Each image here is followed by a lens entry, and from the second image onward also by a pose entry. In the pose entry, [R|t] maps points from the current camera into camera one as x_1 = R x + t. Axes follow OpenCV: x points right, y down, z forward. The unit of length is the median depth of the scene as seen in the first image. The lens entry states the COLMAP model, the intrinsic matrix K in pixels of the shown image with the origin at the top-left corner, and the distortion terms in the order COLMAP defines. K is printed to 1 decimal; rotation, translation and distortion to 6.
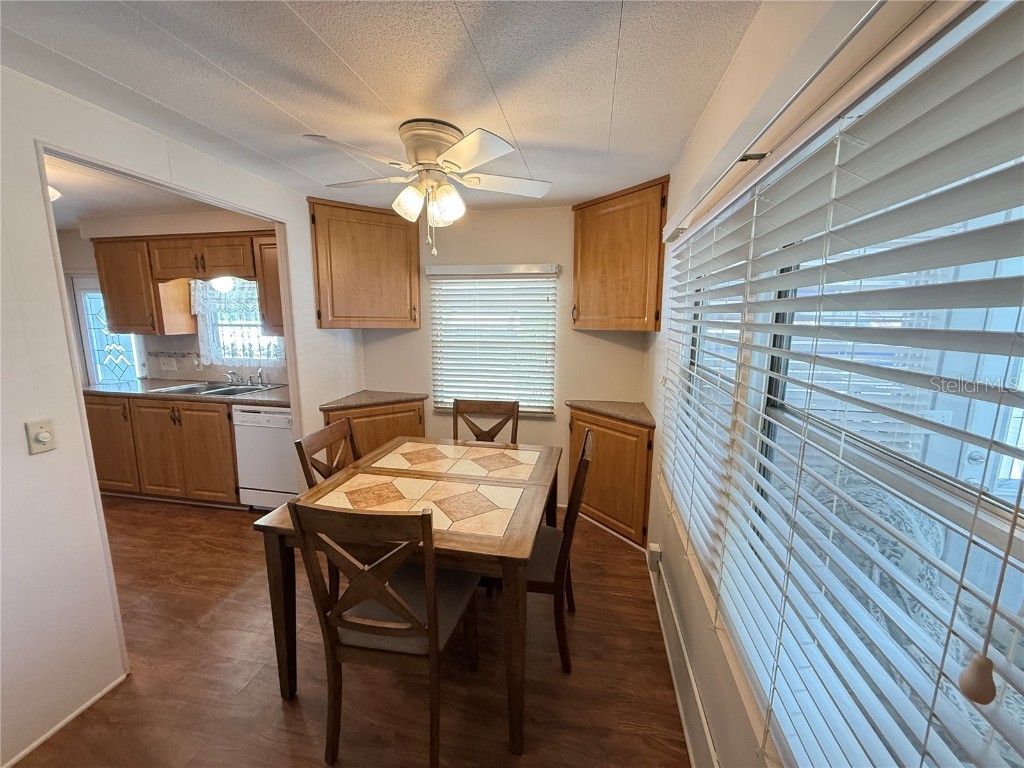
lens RADIAL K [[409.0, 0, 511.1], [0, 409.0, 383.2], [0, 0, 1]] dist [0.004578, 0.000082]
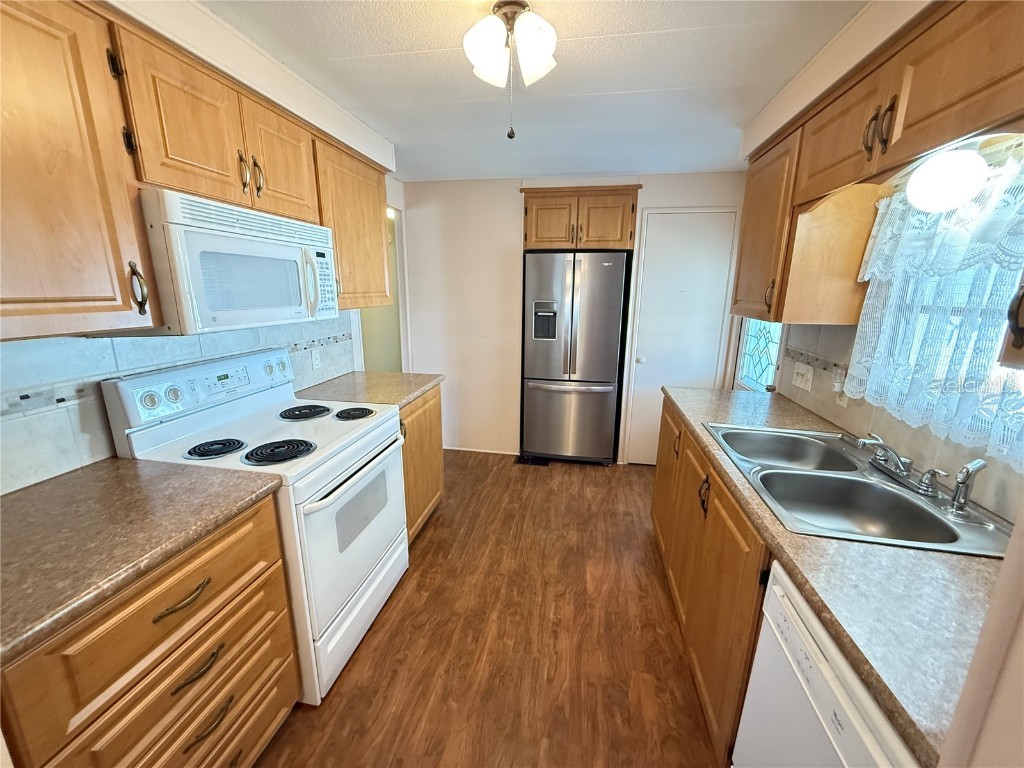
lens RADIAL K [[409.0, 0, 509.1], [0, 409.0, 382.2], [0, 0, 1]] dist [0.004578, 0.000082]
pose [[0.009331, 0.224483, -0.974433, -0.335306], [-0.169868, 0.960668, 0.219685, -0.098841], [0.985423, 0.163475, 0.047096, 0.640543]]
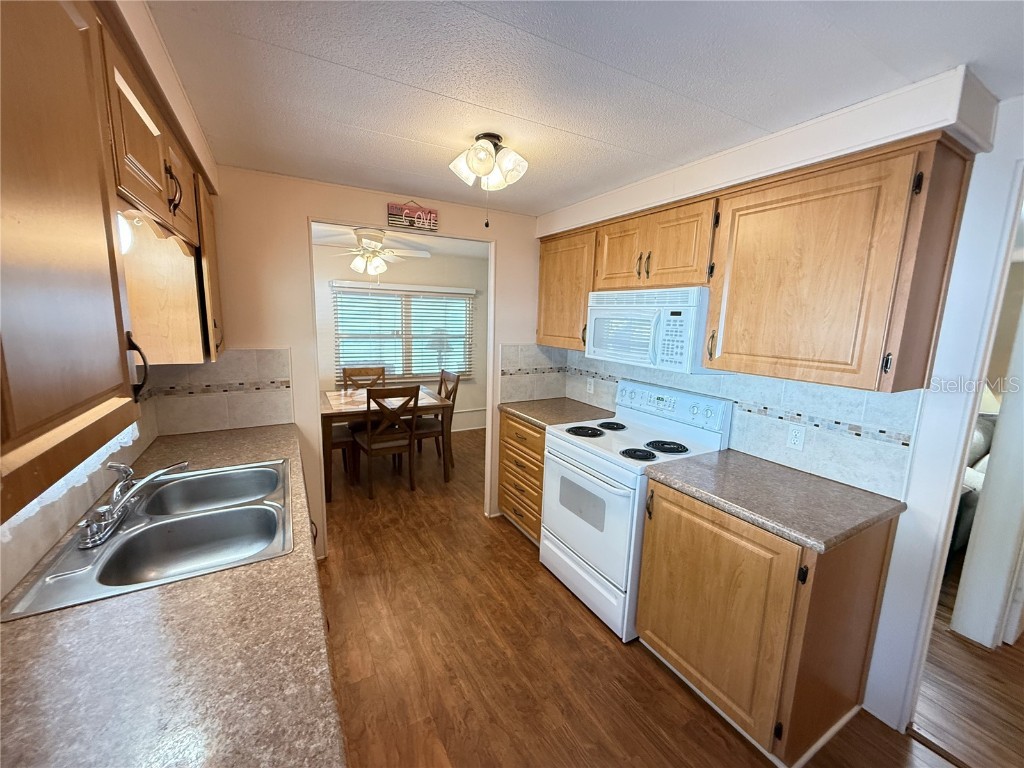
lens RADIAL K [[409.0, 0, 512.9], [0, 409.0, 382.0], [0, 0, 1]] dist [0.004578, 0.000082]
pose [[-0.652305, -0.144320, 0.744090, -1.217693], [0.092230, 0.959297, 0.266914, -0.186130], [-0.752324, 0.242737, -0.612444, 0.966655]]
